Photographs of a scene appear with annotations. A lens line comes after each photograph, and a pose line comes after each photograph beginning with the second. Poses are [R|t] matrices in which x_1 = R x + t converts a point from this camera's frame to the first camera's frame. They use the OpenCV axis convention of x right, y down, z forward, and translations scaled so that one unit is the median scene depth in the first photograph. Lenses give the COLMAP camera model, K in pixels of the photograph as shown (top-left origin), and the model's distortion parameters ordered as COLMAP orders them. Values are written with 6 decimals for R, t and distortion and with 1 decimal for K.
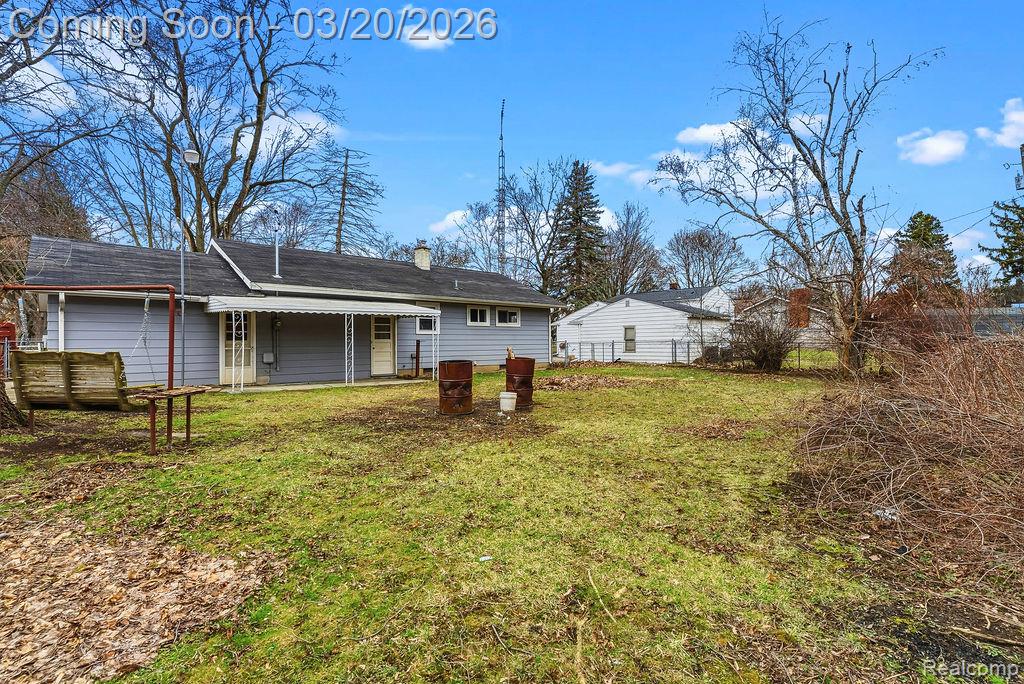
lens RADIAL K [[489.6, 0, 512.0], [0, 489.6, 342.0], [0, 0, 1]] dist [0.001578, 0.000375]
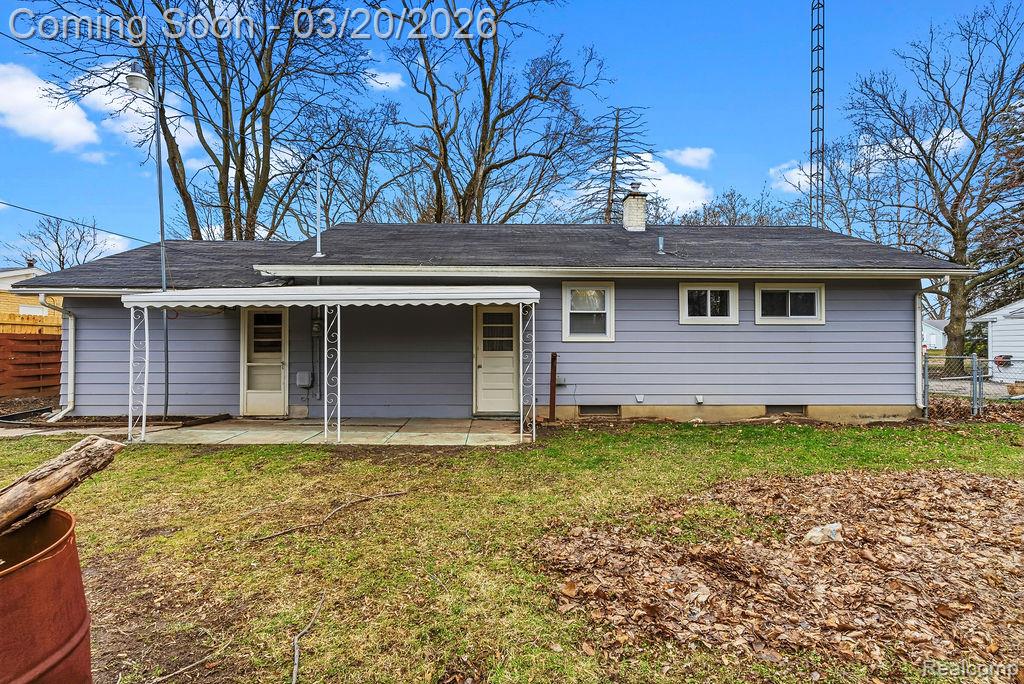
lens RADIAL K [[489.6, 0, 512.0], [0, 489.6, 342.0], [0, 0, 1]] dist [0.001578, 0.000375]
pose [[0.750094, -0.001475, -0.661330, 0.121819], [-0.004836, 0.999959, -0.007714, -0.011159], [0.661314, 0.008985, 0.750056, 0.560217]]
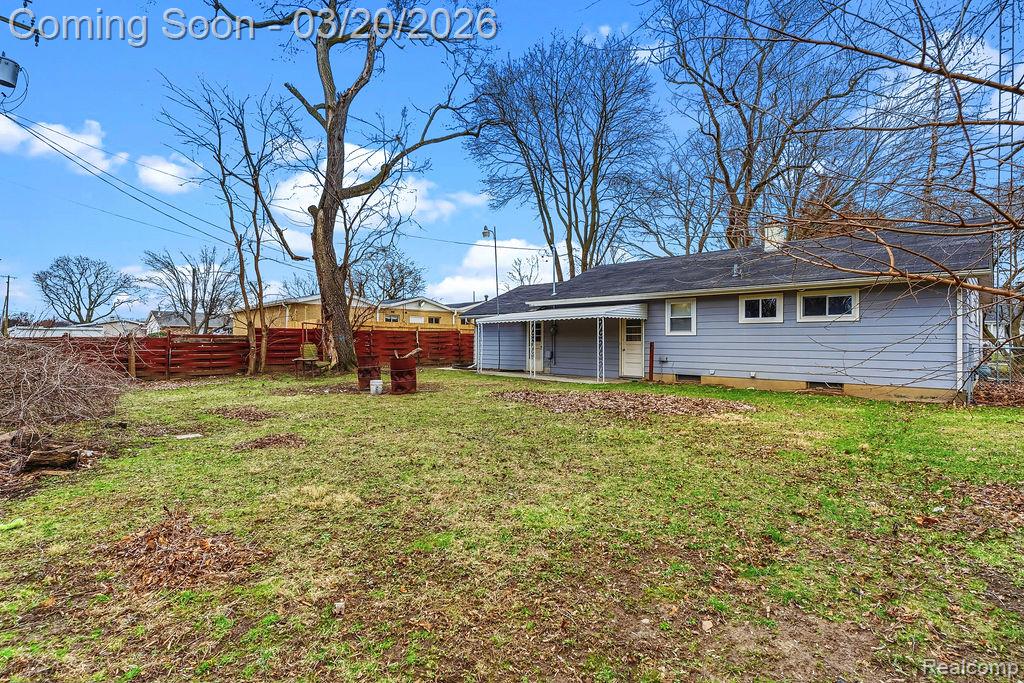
lens RADIAL K [[488.7, 0, 512.0], [0, 488.7, 341.5], [0, 0, 1]] dist [0.000385, 0.000116]
pose [[0.042168, 0.003634, -0.999104, 0.701792], [-0.006243, 0.999975, 0.003374, -0.006407], [0.999091, 0.006096, 0.042190, 0.682439]]
